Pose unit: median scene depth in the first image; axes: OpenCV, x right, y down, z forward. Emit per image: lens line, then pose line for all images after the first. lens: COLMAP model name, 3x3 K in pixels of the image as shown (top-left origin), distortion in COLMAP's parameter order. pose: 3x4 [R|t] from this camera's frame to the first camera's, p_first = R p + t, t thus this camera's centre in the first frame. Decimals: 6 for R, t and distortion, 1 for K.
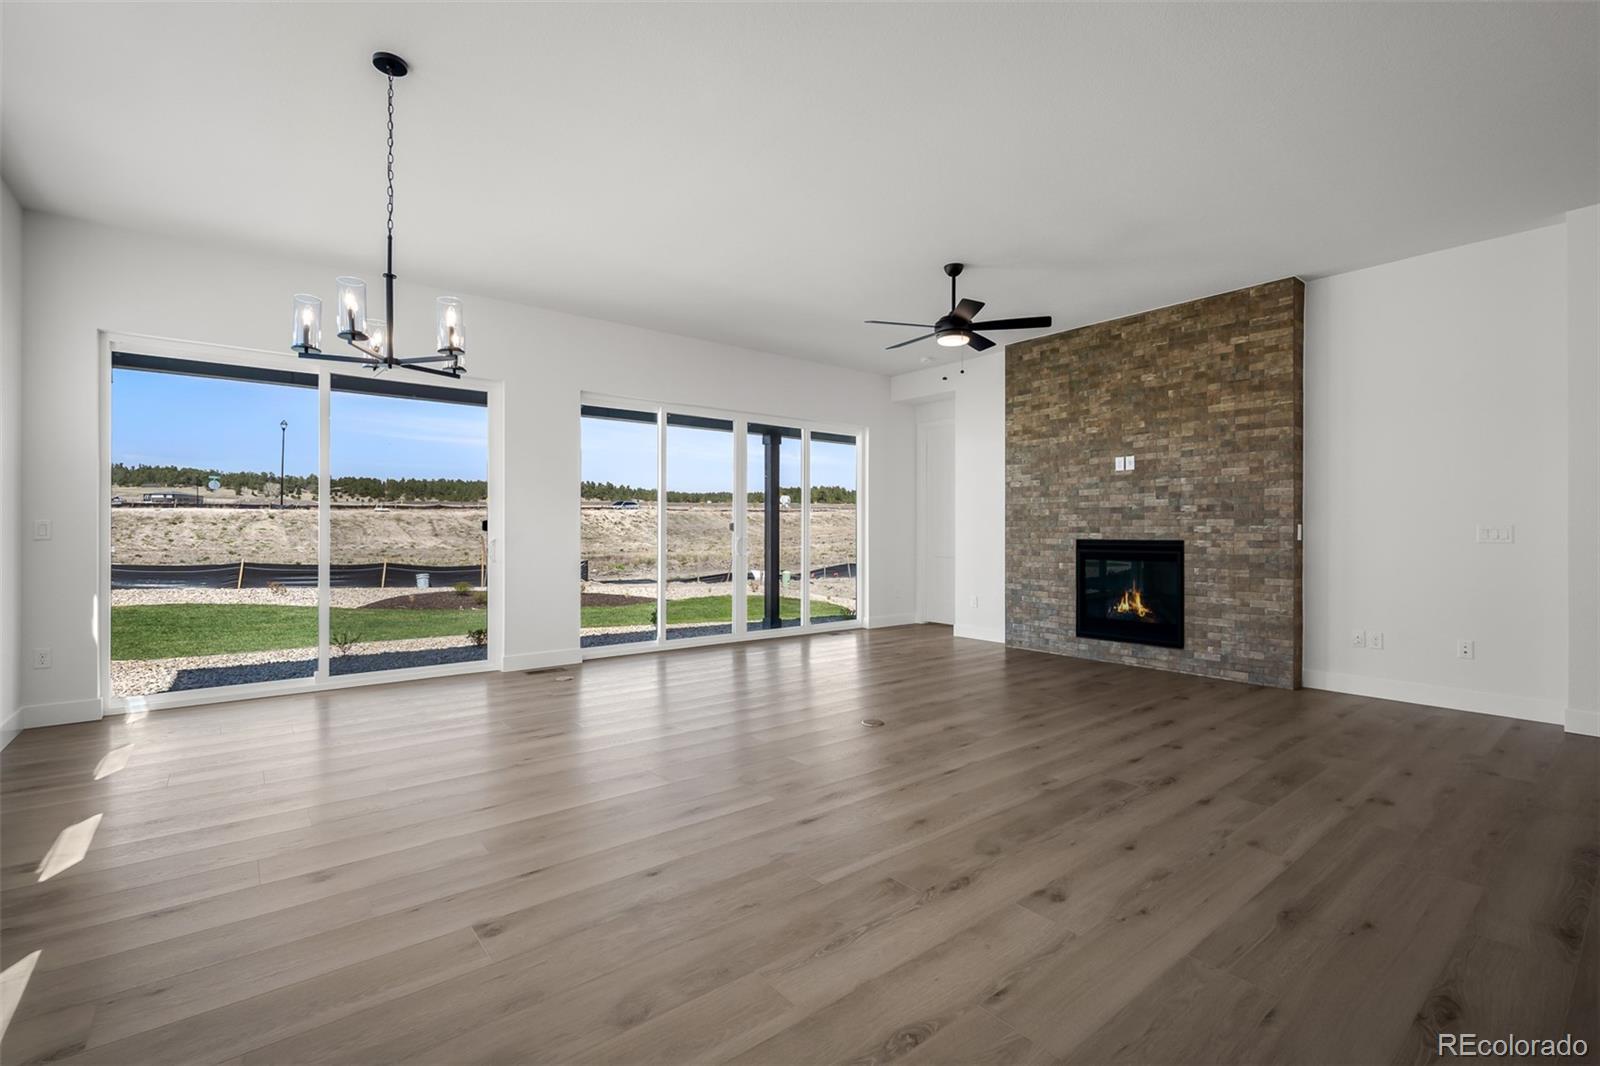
lens RADIAL K [[708.1, 0, 798.2], [0, 708.1, 529.6], [0, 0, 1]] dist [-0.000747, 0.000138]
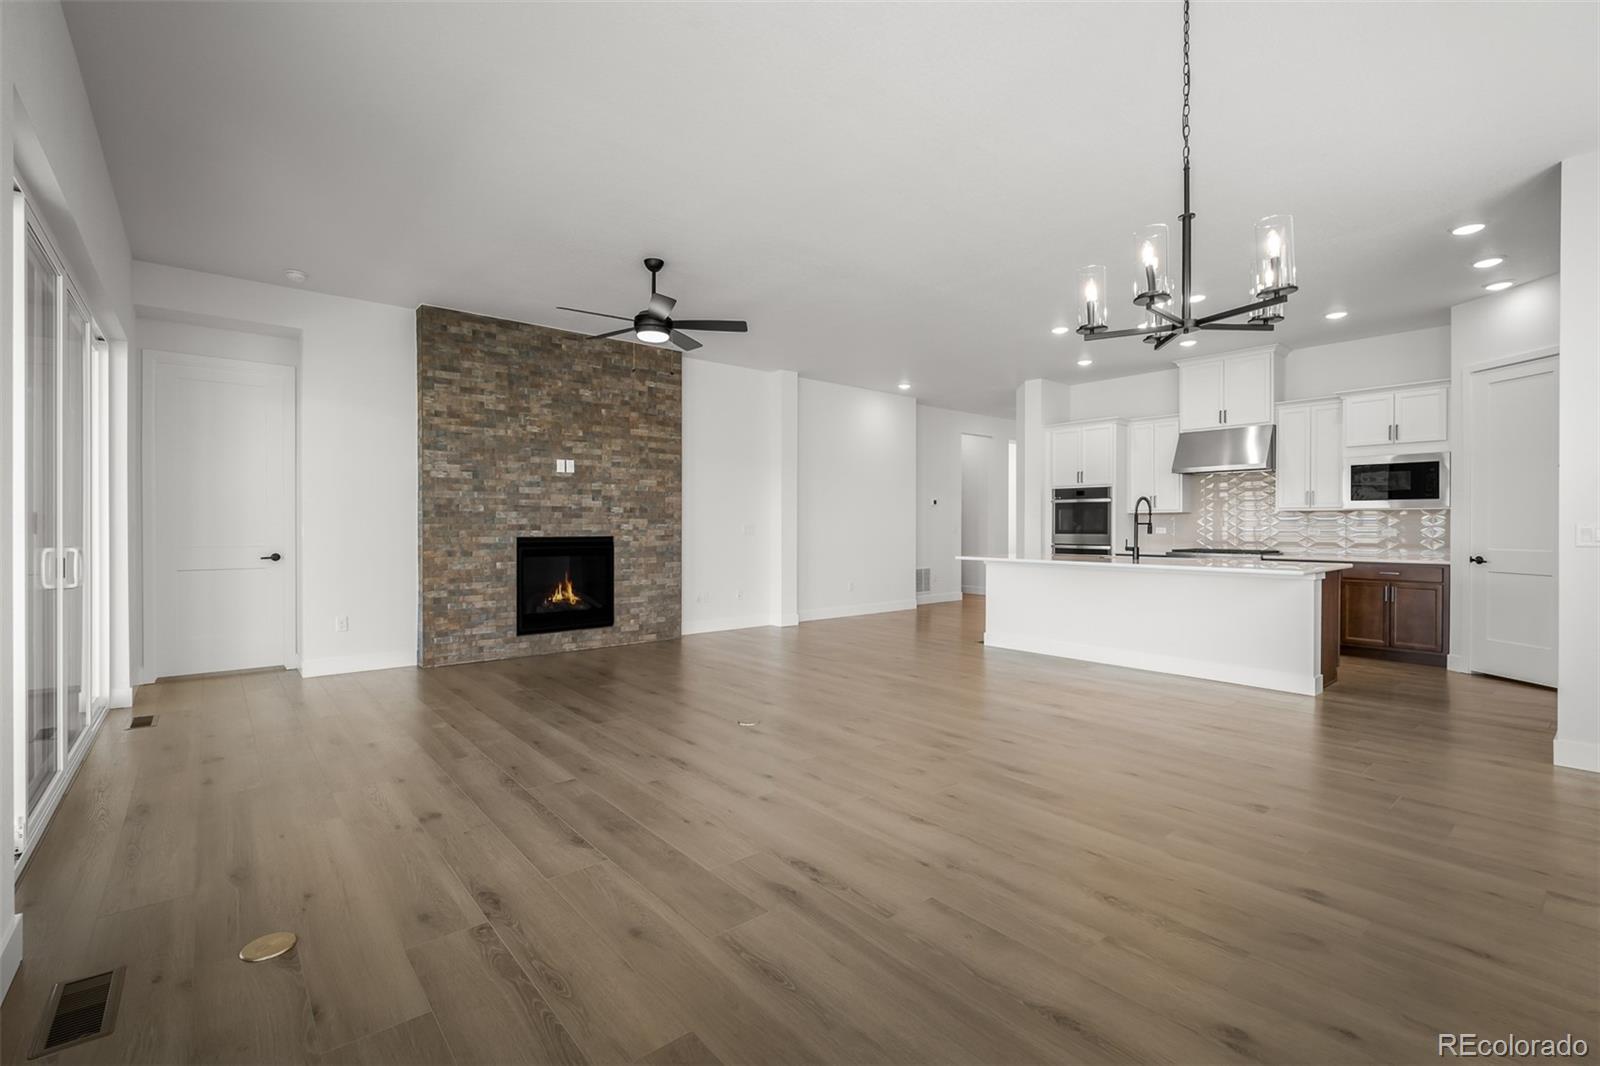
lens RADIAL K [[708.1, 0, 798.2], [0, 708.1, 529.6], [0, 0, 1]] dist [-0.000747, 0.000138]
pose [[-0.020288, -0.008186, 0.999761, -0.634943], [-0.003450, 0.999961, 0.008118, -0.006490], [-0.999788, -0.003284, -0.020315, 0.671939]]
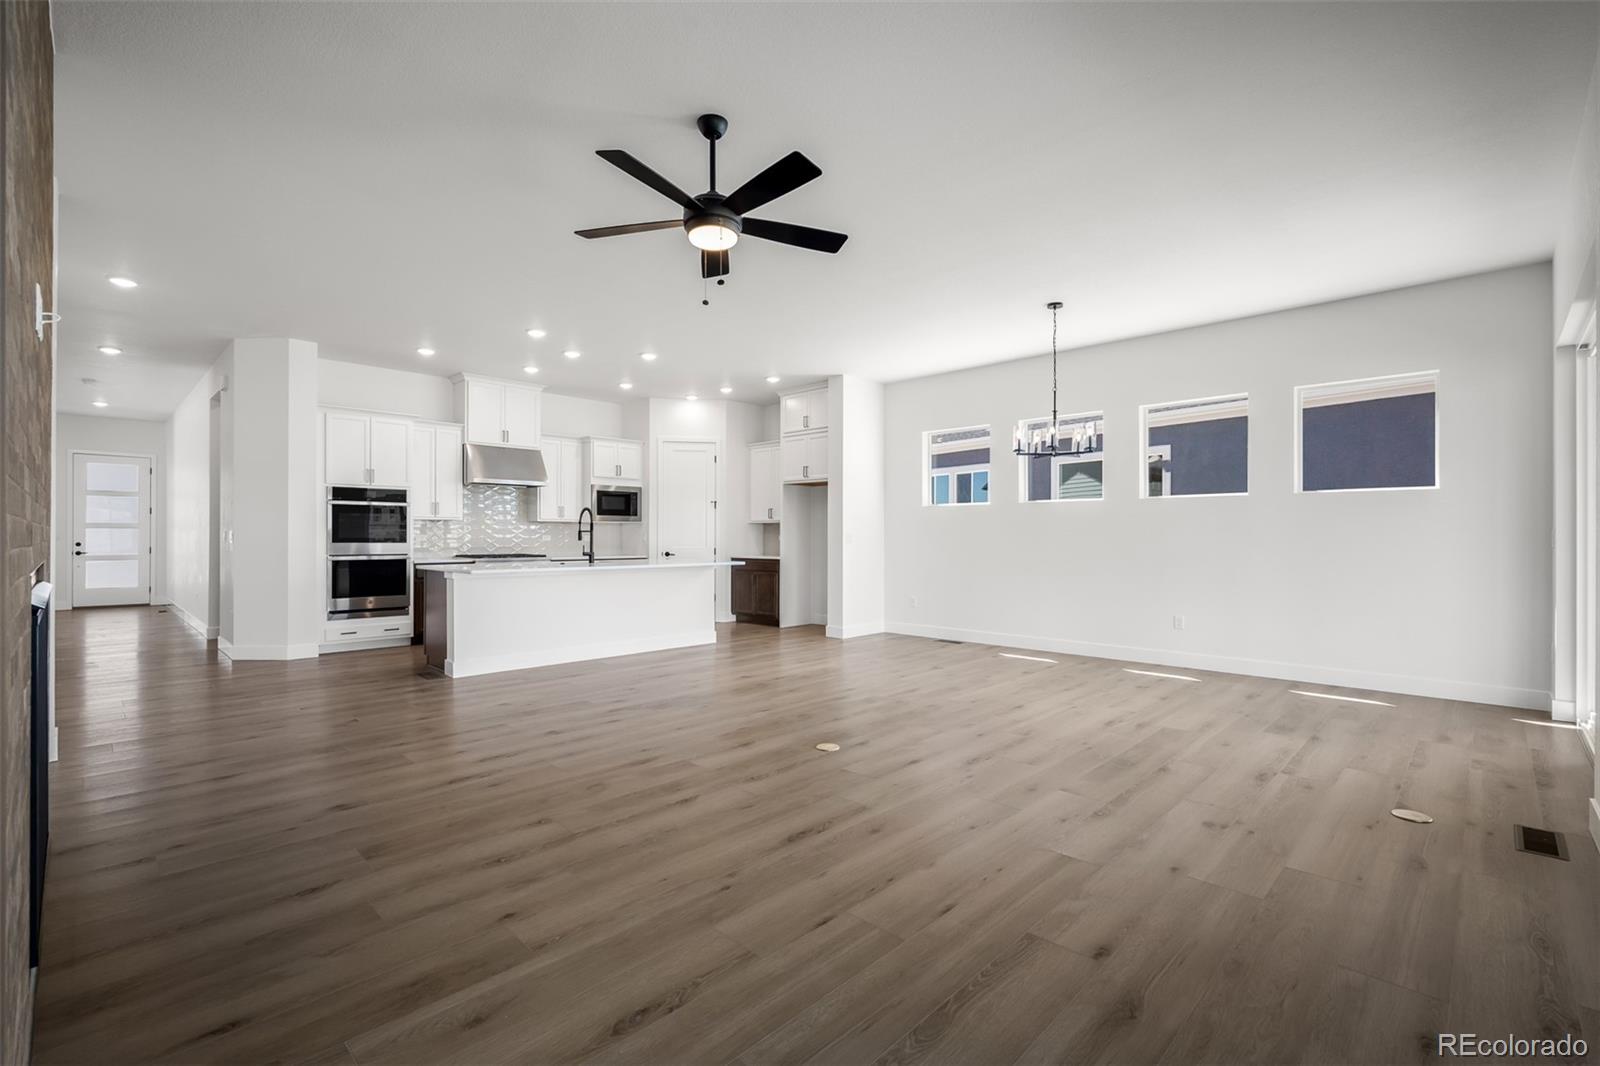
lens RADIAL K [[710.8, 0, 800.0], [0, 710.8, 533.0], [0, 0, 1]] dist [-0.001881, -0.000308]
pose [[-0.992658, -0.003171, -0.120916, 0.178321], [-0.002527, 0.999982, -0.005477, 0.000071], [0.120931, -0.005132, -0.992648, 1.348348]]
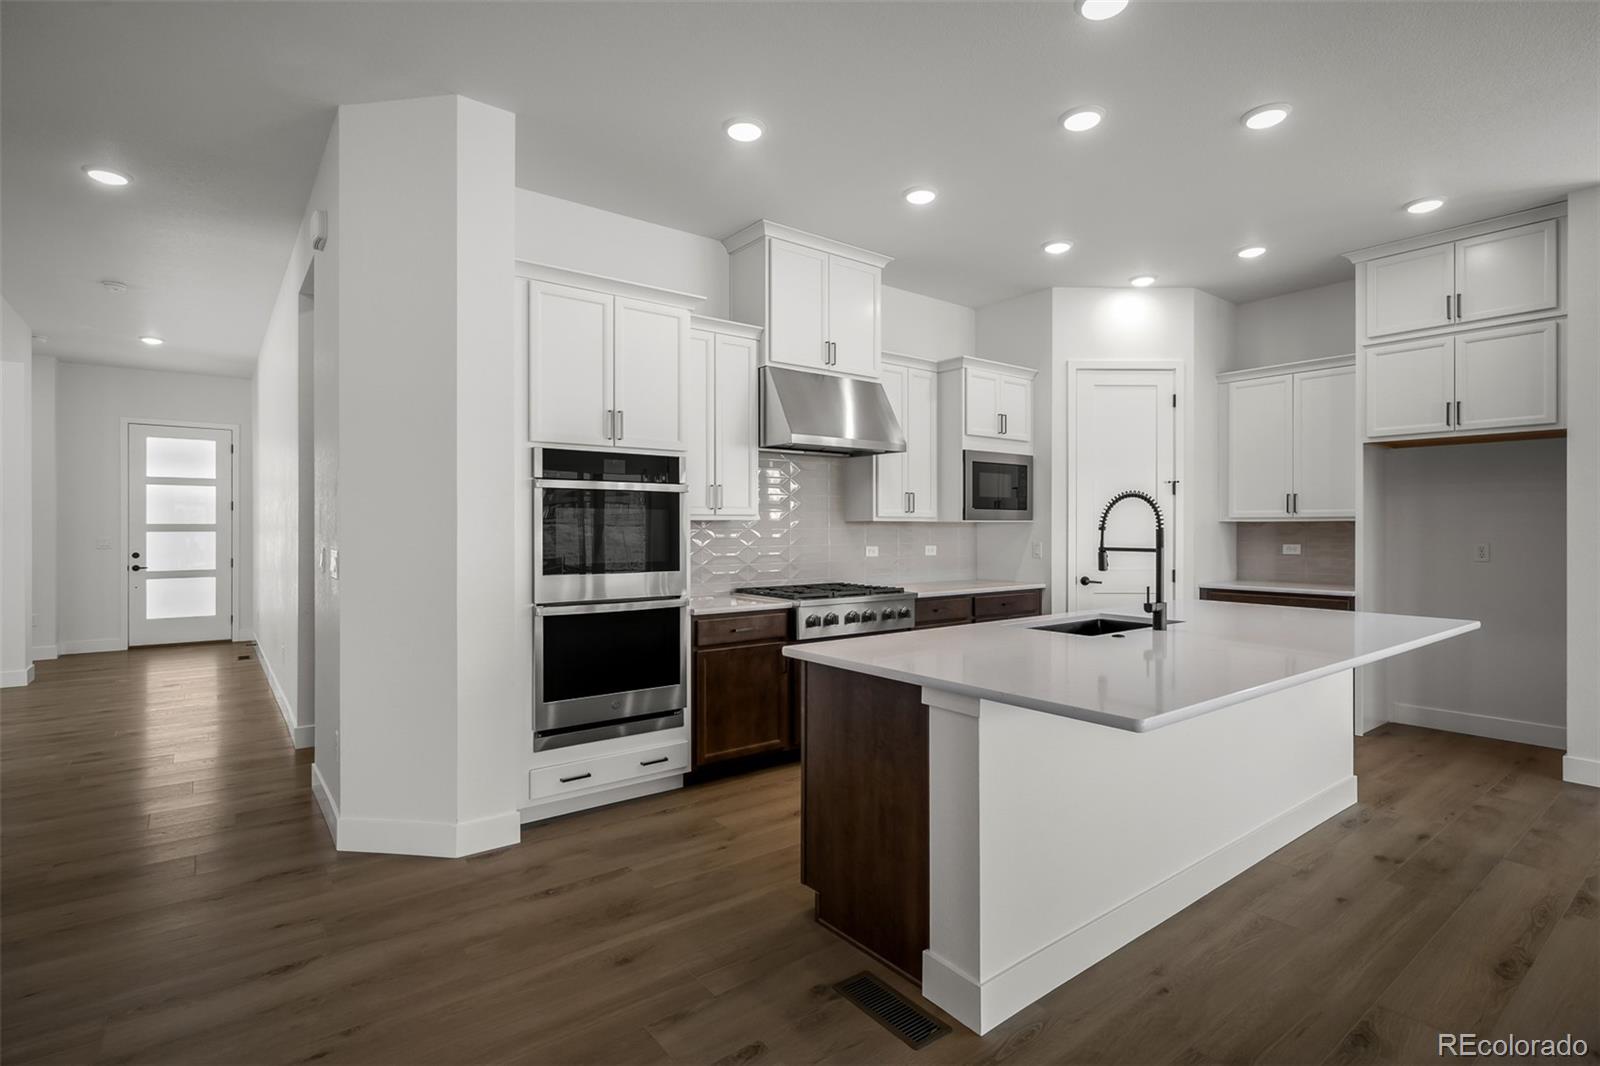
lens RADIAL K [[777.7, 0, 796.9], [0, 777.7, 528.0], [0, 0, 1]] dist [-0.005674, 0.000633]
pose [[-0.999800, -0.000570, 0.019990, 0.597490], [-0.000631, 0.999995, -0.003060, -0.020829], [-0.019988, -0.003072, -0.999795, 0.668122]]
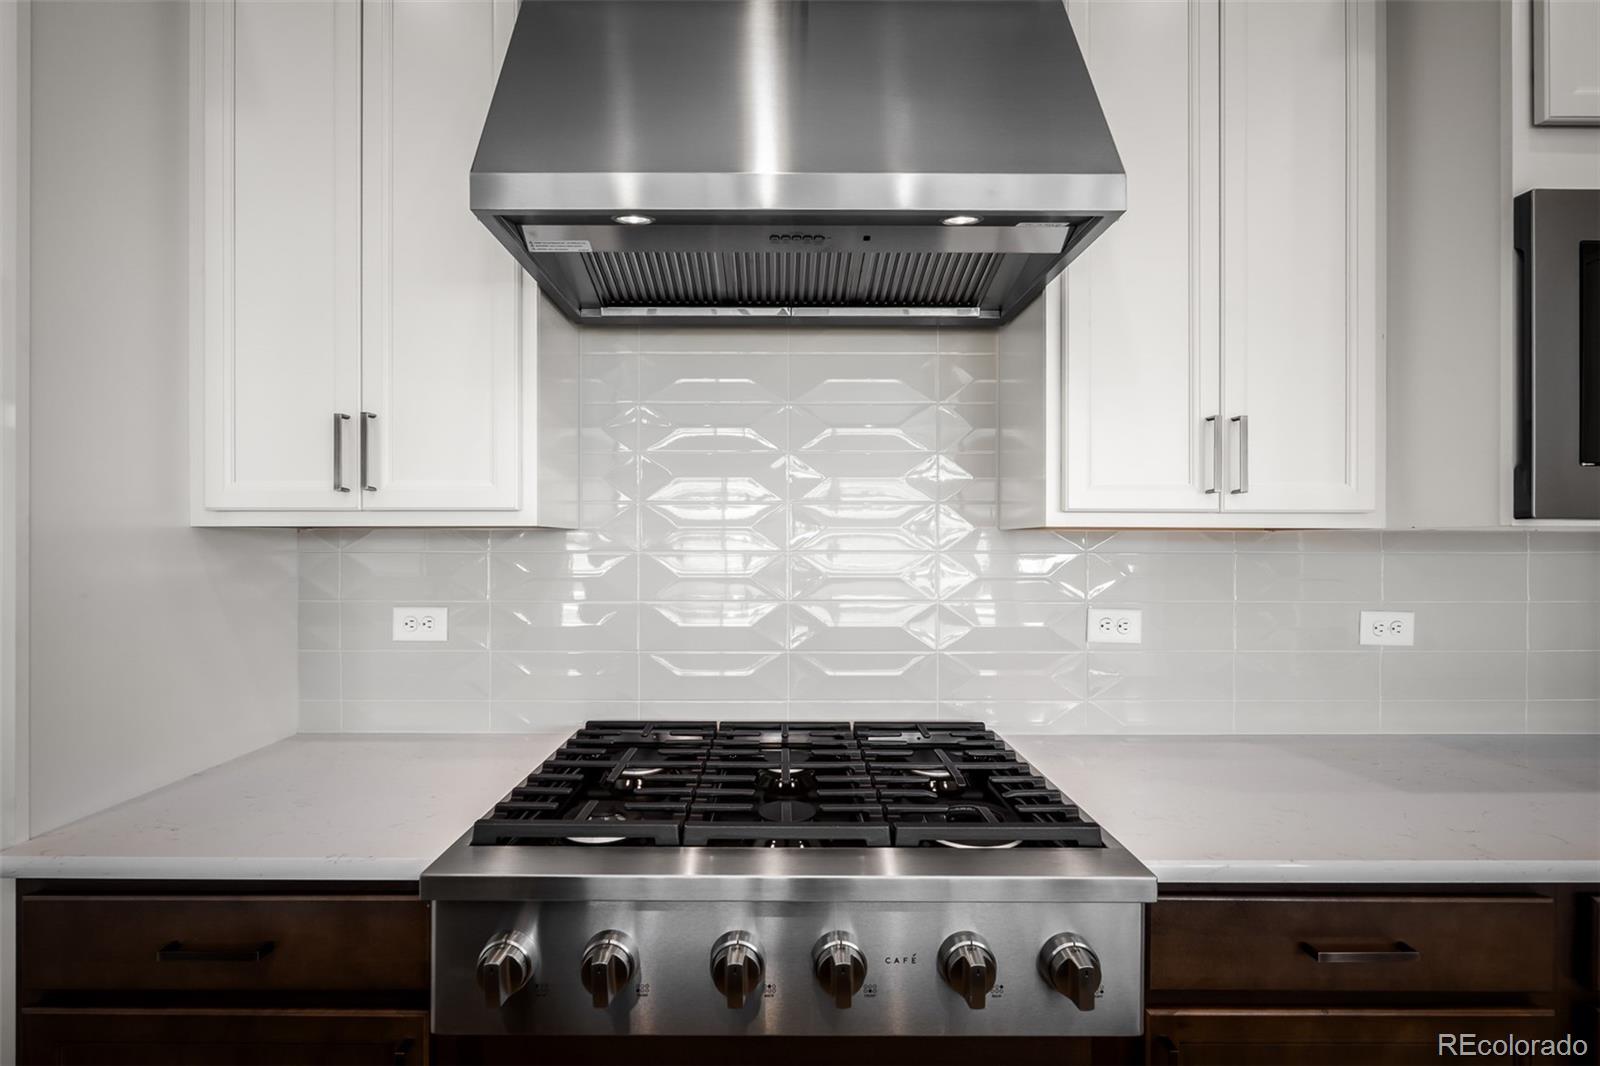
lens RADIAL K [[728.9, 0, 796.1], [0, 728.9, 541.2], [0, 0, 1]] dist [-0.001571, -0.000165]
pose [[-0.781491, -0.000420, 0.623917, 0.459281], [-0.004532, 0.999977, -0.005004, -0.024923], [-0.623900, -0.006738, -0.781475, 0.059028]]
